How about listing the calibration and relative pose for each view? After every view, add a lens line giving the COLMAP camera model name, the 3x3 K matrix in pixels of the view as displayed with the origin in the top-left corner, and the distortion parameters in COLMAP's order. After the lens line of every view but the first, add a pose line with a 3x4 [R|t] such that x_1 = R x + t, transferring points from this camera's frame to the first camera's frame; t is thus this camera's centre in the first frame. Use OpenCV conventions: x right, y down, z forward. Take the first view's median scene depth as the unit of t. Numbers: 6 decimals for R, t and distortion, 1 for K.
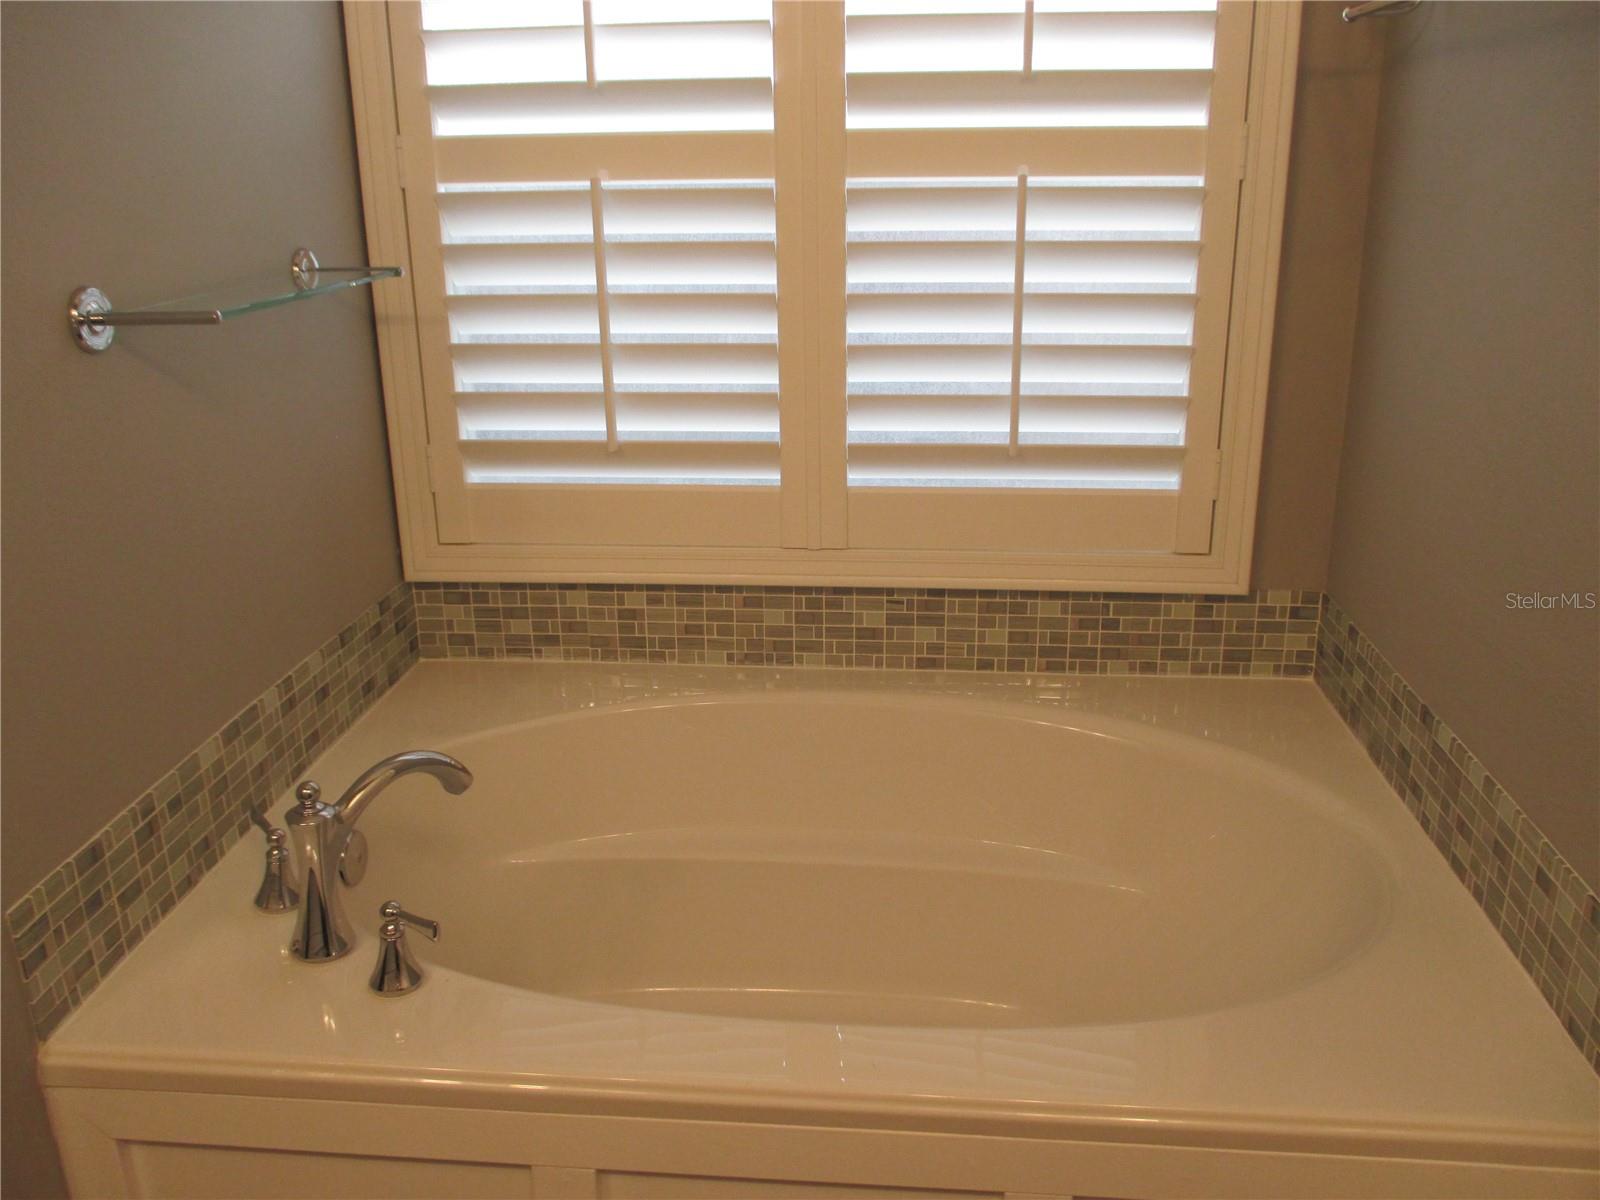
lens RADIAL K [[1320.8, 0, 813.5], [0, 1320.8, 567.4], [0, 0, 1]] dist [-0.042388, 0.019347]
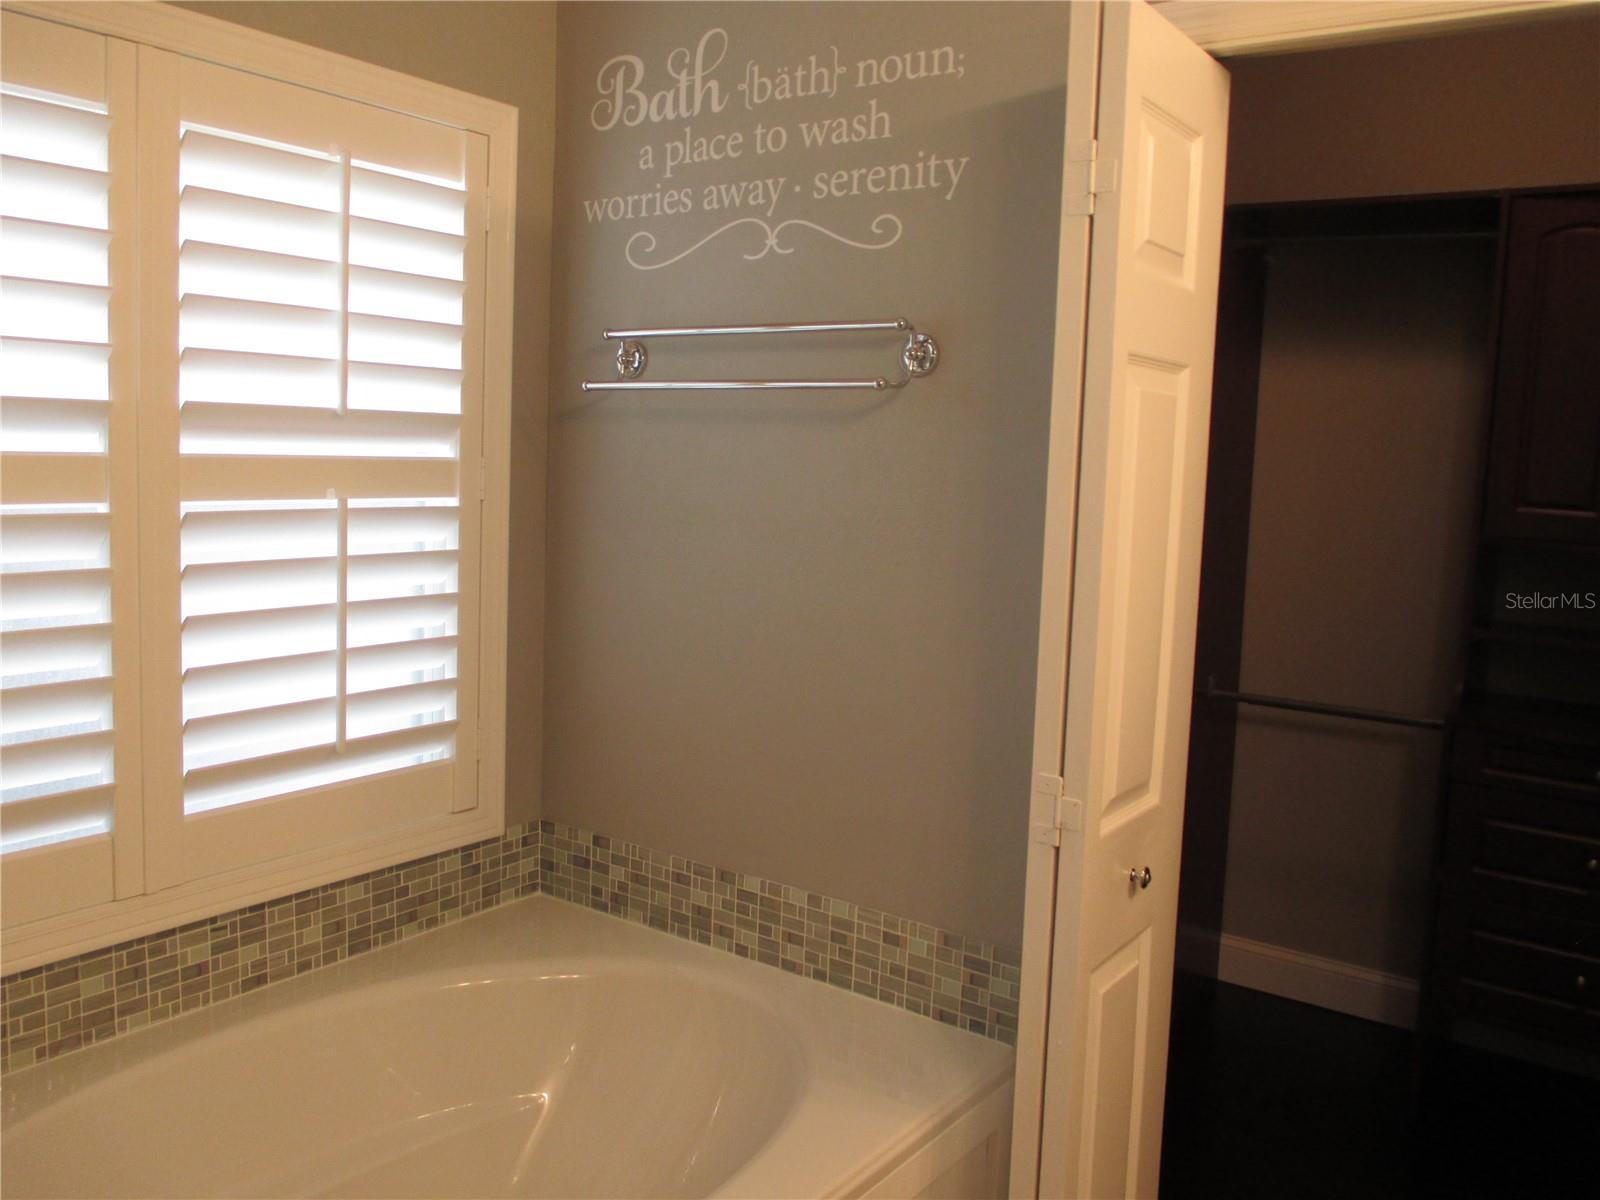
lens RADIAL K [[1320.8, 0, 799.9], [0, 1320.8, 590.9], [0, 0, 1]] dist [-0.042388, 0.019347]
pose [[0.503867, -0.067532, 0.861137, -0.529369], [0.219970, 0.974103, -0.052317, -0.070704], [-0.835303, 0.215785, 0.505673, 0.120353]]
